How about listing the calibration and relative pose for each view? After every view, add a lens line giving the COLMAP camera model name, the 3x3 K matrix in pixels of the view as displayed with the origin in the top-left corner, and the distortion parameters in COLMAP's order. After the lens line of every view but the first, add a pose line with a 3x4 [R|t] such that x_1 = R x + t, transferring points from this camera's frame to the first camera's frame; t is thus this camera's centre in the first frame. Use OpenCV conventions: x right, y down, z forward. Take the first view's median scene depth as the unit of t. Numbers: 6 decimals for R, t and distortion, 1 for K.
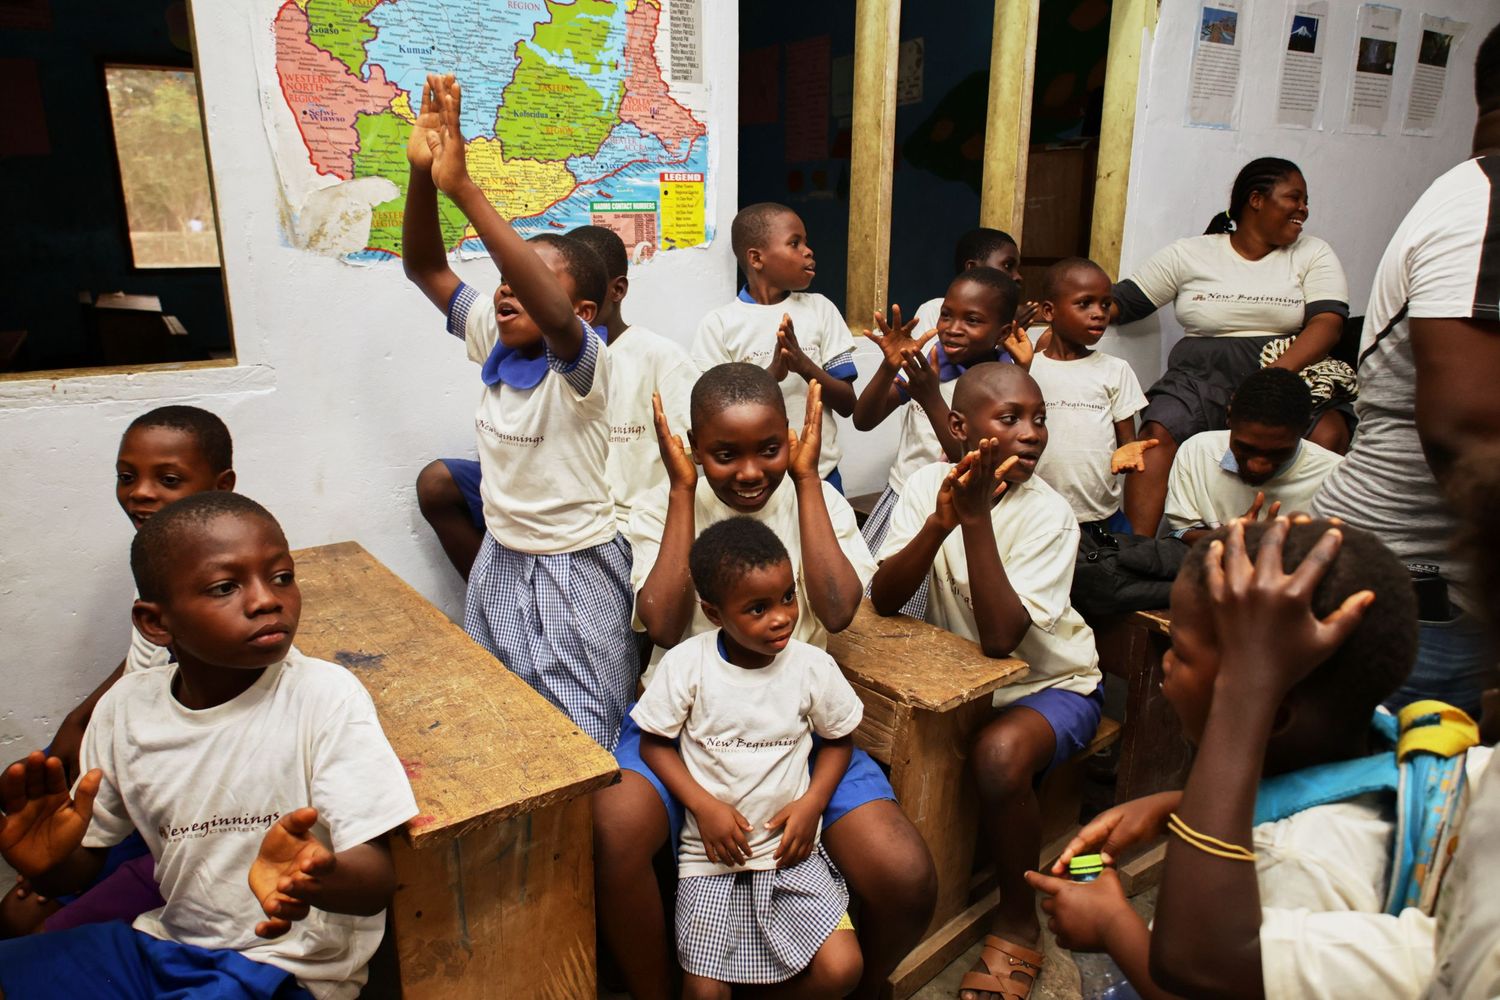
lens RADIAL K [[1037.5, 0, 746.2], [0, 1037.5, 503.1], [0, 0, 1]] dist [-0.000313, -0.004332]
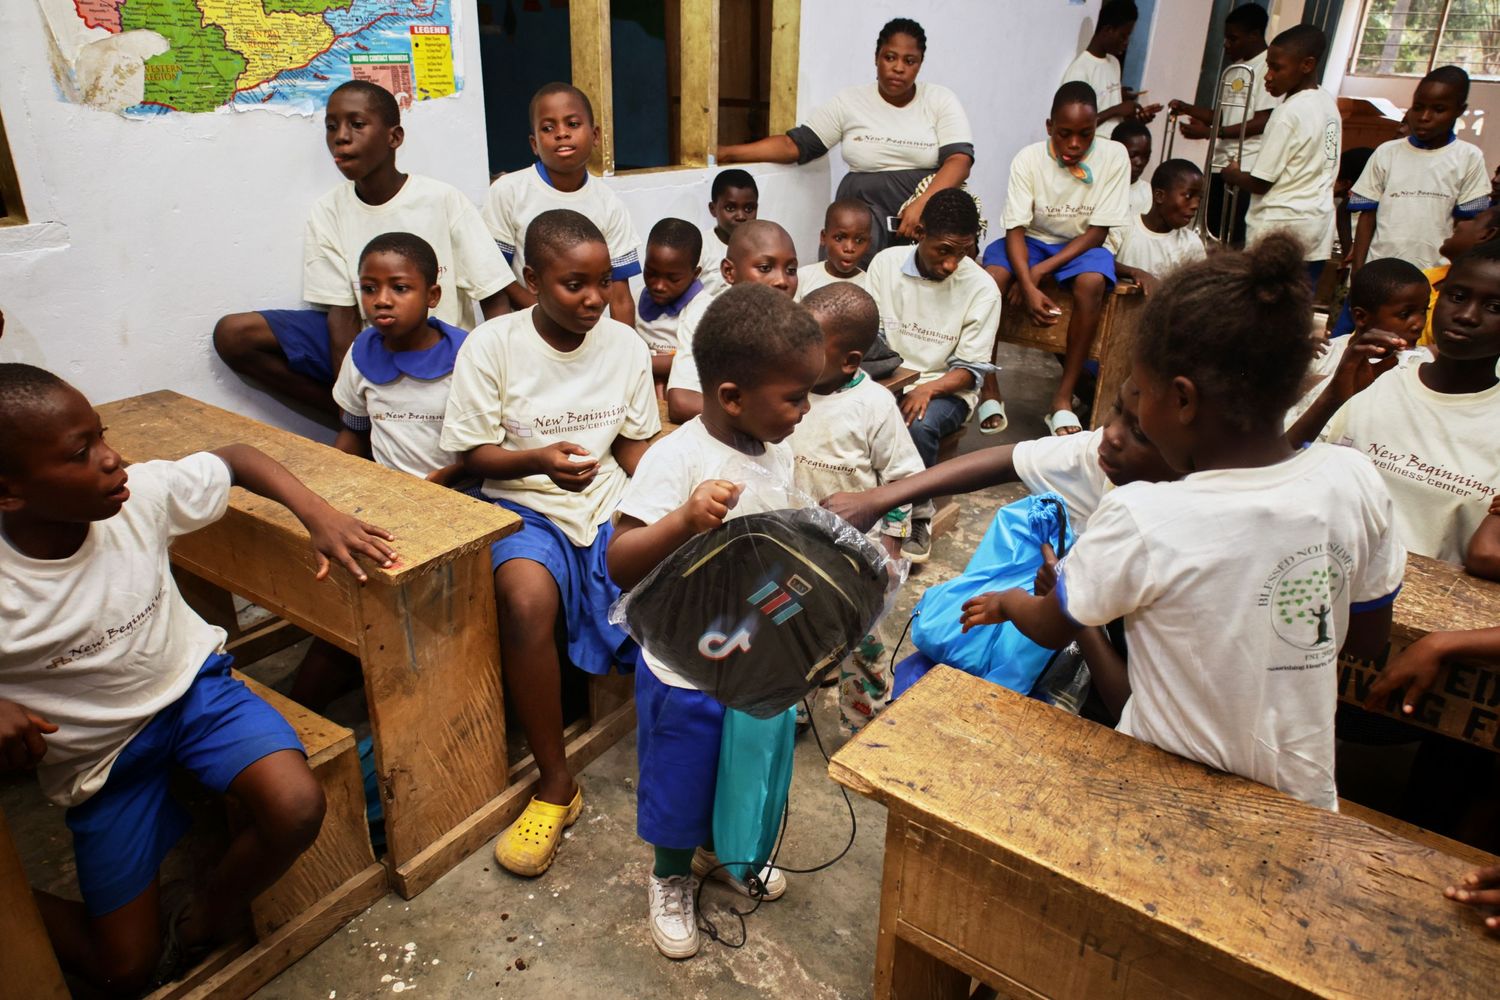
lens RADIAL K [[1037.5, 0, 746.2], [0, 1037.5, 503.1], [0, 0, 1]] dist [-0.000313, -0.004332]
pose [[0.945342, -0.121263, 0.302693, -0.147104], [0.076169, 0.984719, 0.156607, 0.029399], [-0.317059, -0.124992, 0.940133, -0.195446]]
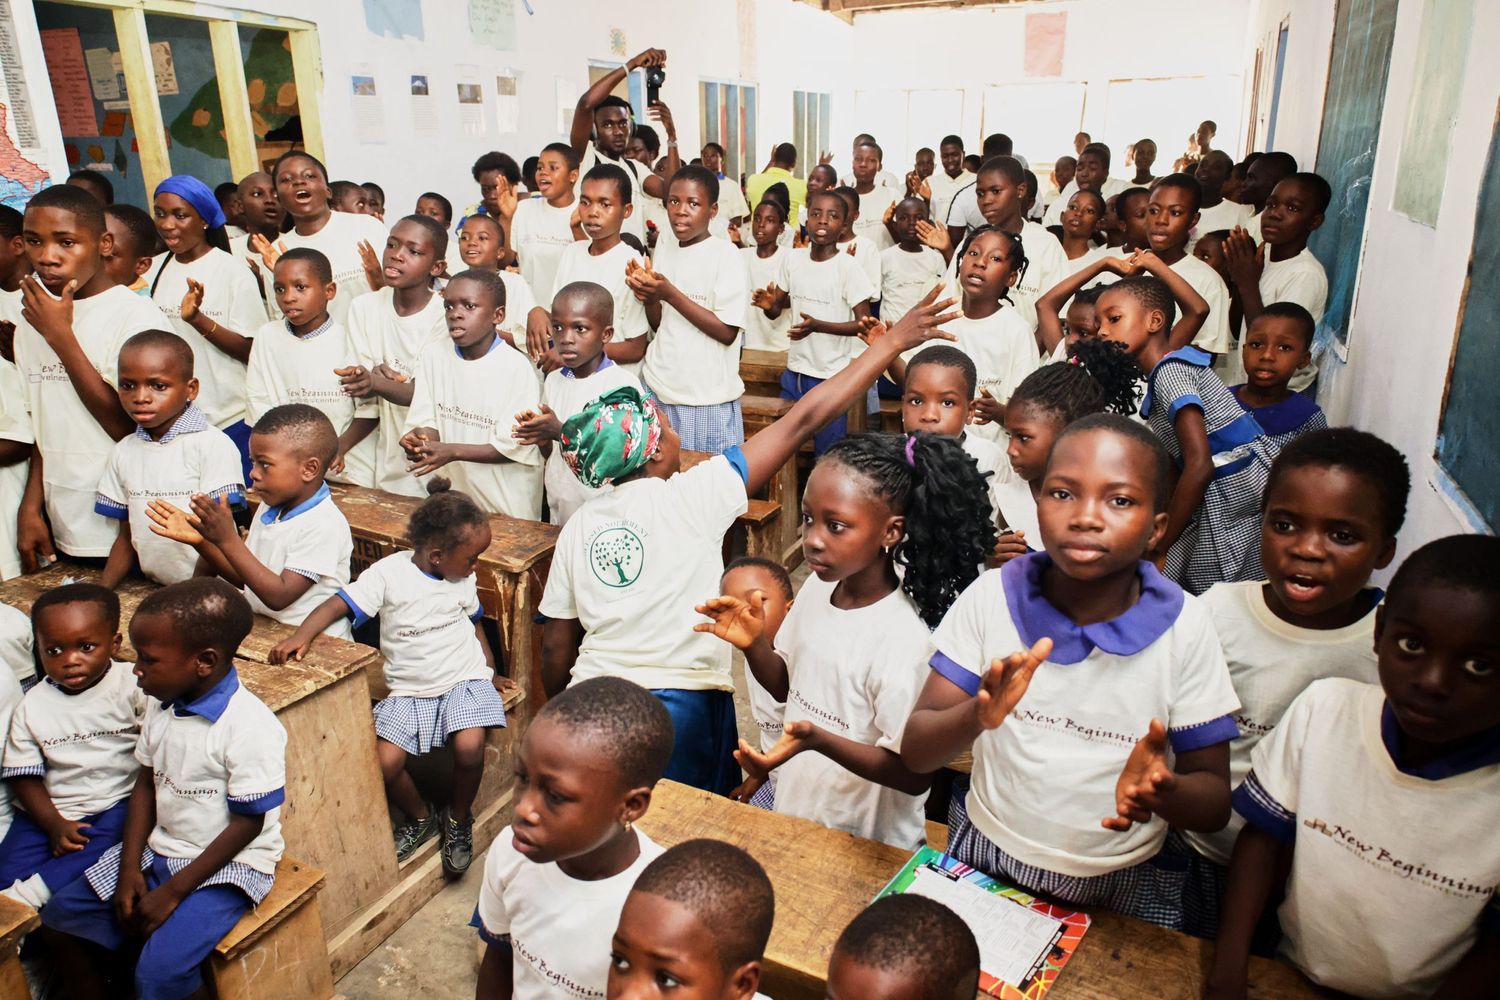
lens RADIAL K [[1041.0, 0, 745.8], [0, 1041.0, 499.3], [0, 0, 1]] dist [-0.009628, 0.003123]
pose [[0.811869, -0.206371, 0.546150, -0.161018], [0.172292, 0.978472, 0.113613, 0.179564], [-0.557839, 0.001859, 0.829947, -1.136160]]
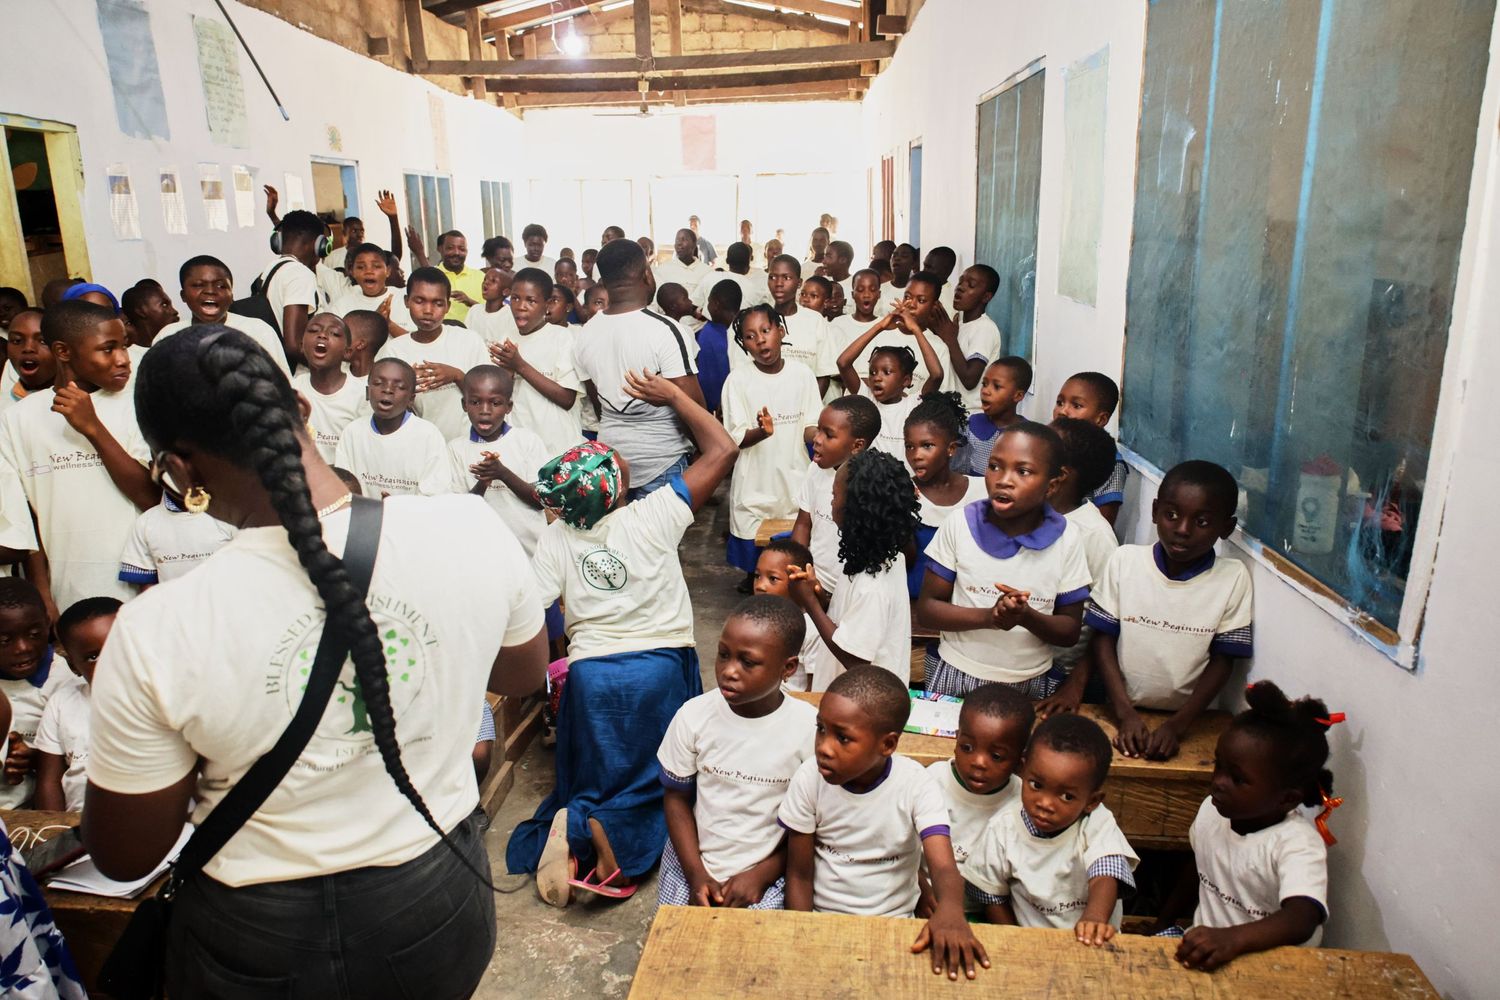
lens RADIAL K [[1041.0, 0, 745.8], [0, 1041.0, 499.3], [0, 0, 1]] dist [-0.009628, 0.003123]
pose [[0.570872, -0.229401, 0.788340, -0.637484], [0.231024, 0.966260, 0.113880, 0.135803], [-0.787866, 0.117115, 0.604609, -1.191559]]
